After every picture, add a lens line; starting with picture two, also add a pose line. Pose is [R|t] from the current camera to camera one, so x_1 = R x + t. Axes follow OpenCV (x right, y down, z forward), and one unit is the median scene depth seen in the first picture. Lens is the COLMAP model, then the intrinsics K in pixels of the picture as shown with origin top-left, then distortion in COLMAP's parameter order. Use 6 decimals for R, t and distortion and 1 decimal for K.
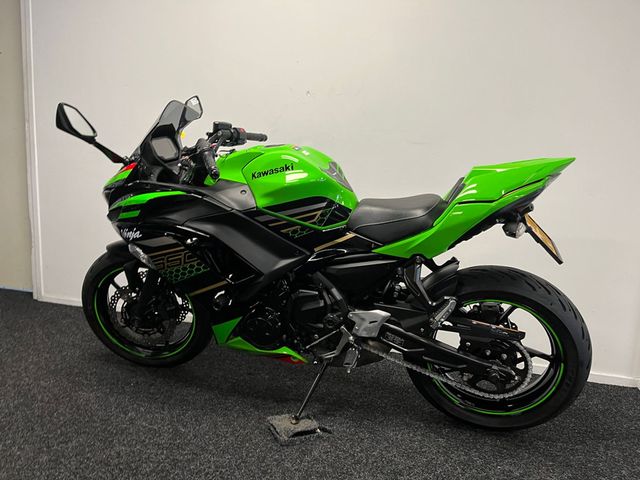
lens RADIAL K [[484.1, 0, 315.8], [0, 484.1, 244.4], [0, 0, 1]] dist [0.078863, -0.109011]
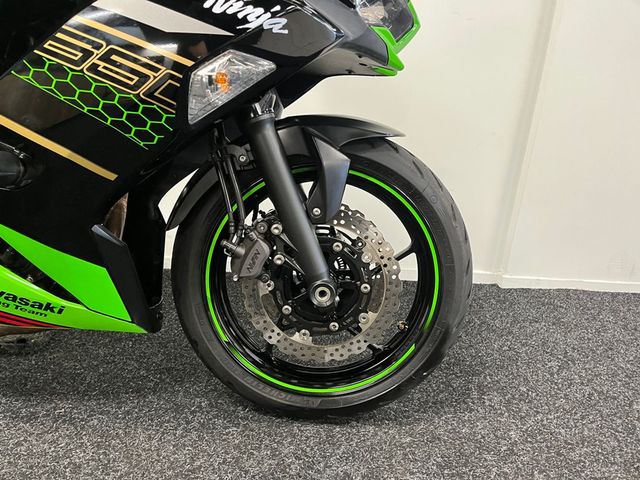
lens RADIAL K [[484.1, 0, 316.9], [0, 484.1, 243.3], [0, 0, 1]] dist [0.078863, -0.109011]
pose [[0.947564, -0.090337, 0.306532, 0.194416], [0.022868, 0.975921, 0.216921, 0.068817], [-0.318748, -0.198537, 0.926813, 0.490982]]
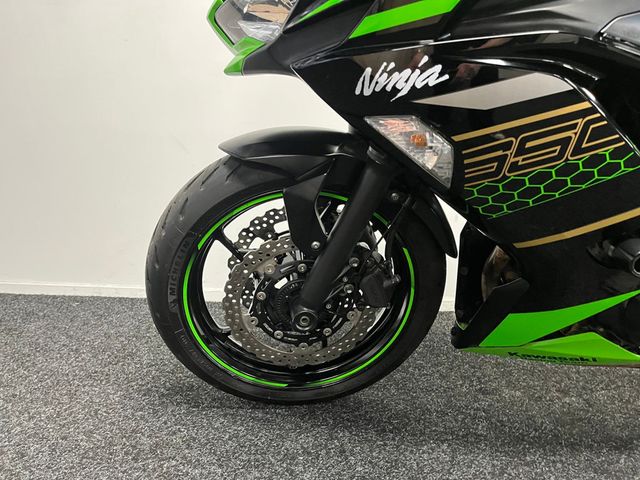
lens RADIAL K [[484.1, 0, 322.0], [0, 484.1, 239.5], [0, 0, 1]] dist [0.078863, -0.109011]
pose [[0.970246, -0.071711, 0.231257, -0.531279], [0.054016, 0.995170, 0.081968, 0.061700], [-0.236018, -0.067037, 0.969434, 0.687414]]
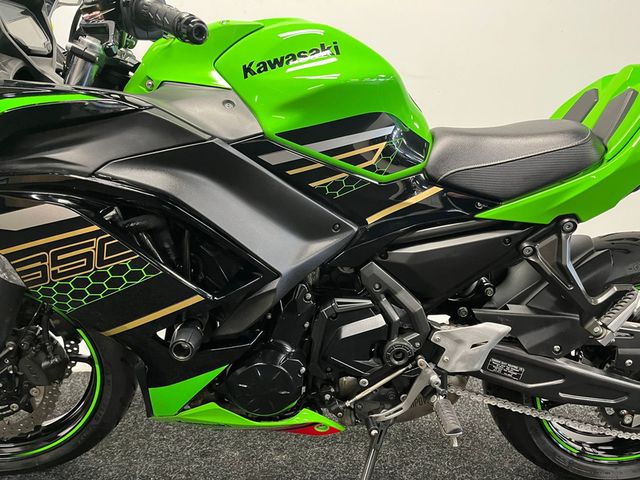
lens RADIAL K [[484.1, 0, 325.1], [0, 484.1, 241.2], [0, 0, 1]] dist [0.078863, -0.109011]
pose [[0.948120, -0.058247, 0.312531, -0.212404], [0.061688, 0.998095, -0.001123, 0.031158], [-0.311870, 0.020344, 0.949907, 0.512955]]
